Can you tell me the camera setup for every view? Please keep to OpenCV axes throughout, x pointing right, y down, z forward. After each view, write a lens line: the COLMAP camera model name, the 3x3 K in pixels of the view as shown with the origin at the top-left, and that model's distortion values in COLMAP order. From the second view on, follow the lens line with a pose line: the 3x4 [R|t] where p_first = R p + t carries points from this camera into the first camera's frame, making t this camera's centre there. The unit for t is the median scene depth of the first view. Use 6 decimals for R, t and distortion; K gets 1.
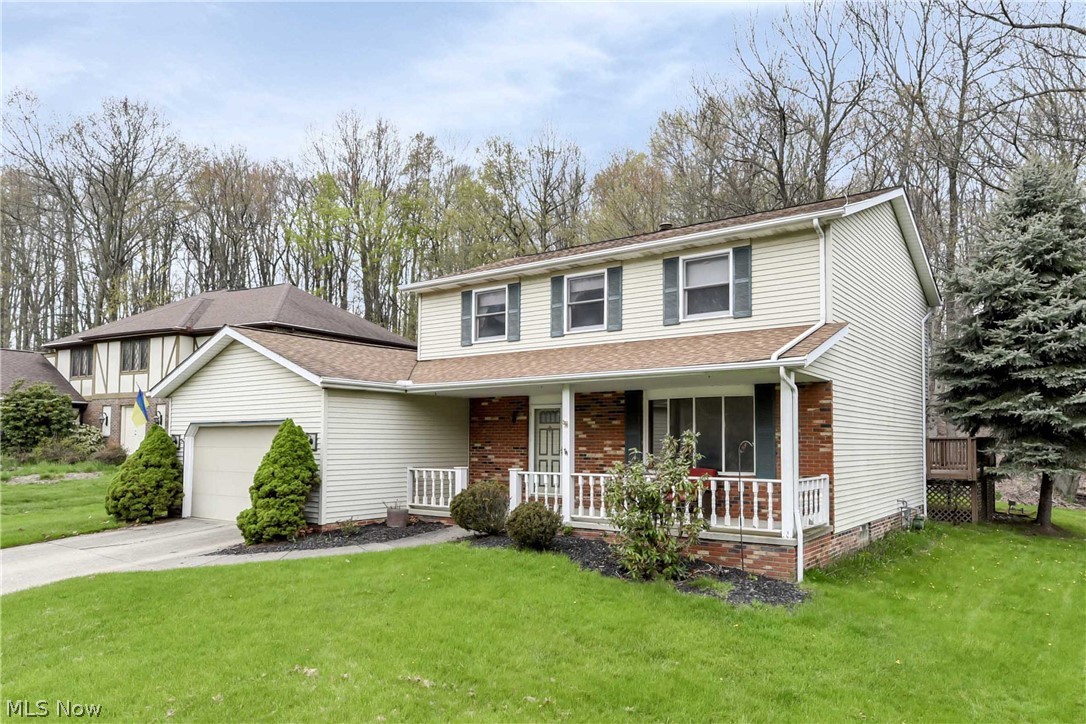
lens RADIAL K [[695.2, 0, 543.0], [0, 695.2, 362.0], [0, 0, 1]] dist [0.170854, 0.000452]
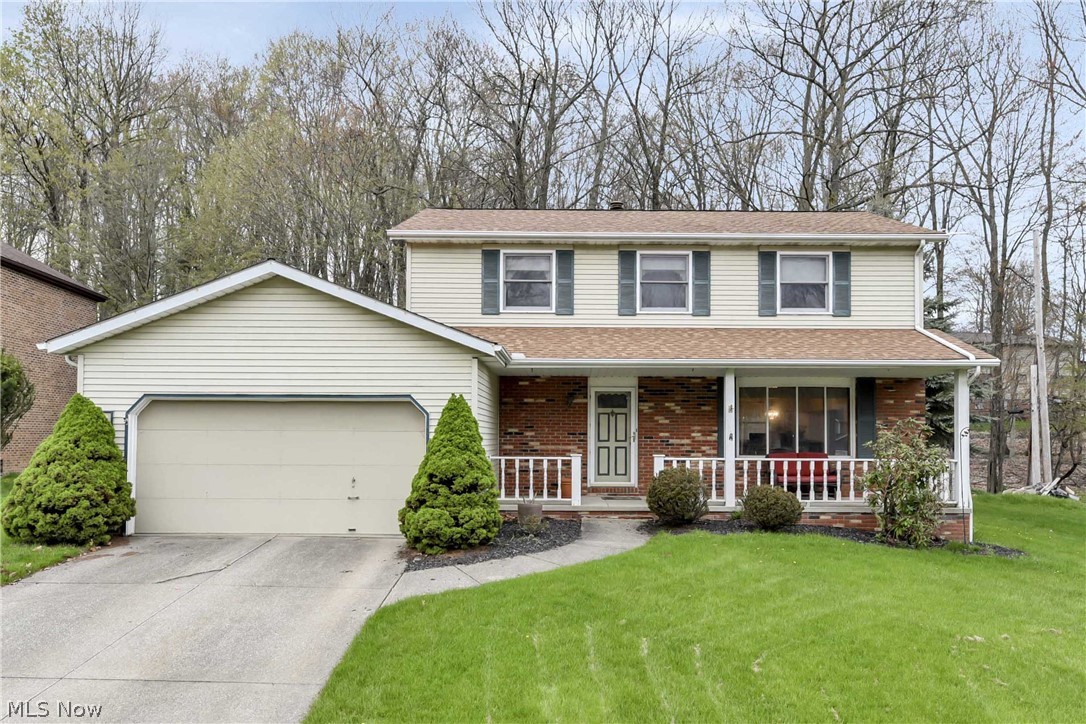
lens RADIAL K [[626.7, 0, 543.1], [0, 626.7, 383.9], [0, 0, 1]] dist [0.003831, 0.000495]
pose [[0.827921, 0.043112, 0.559186, -0.575782], [-0.069666, 0.997225, 0.026263, 0.044127], [-0.556502, -0.060700, 0.828626, 0.385415]]
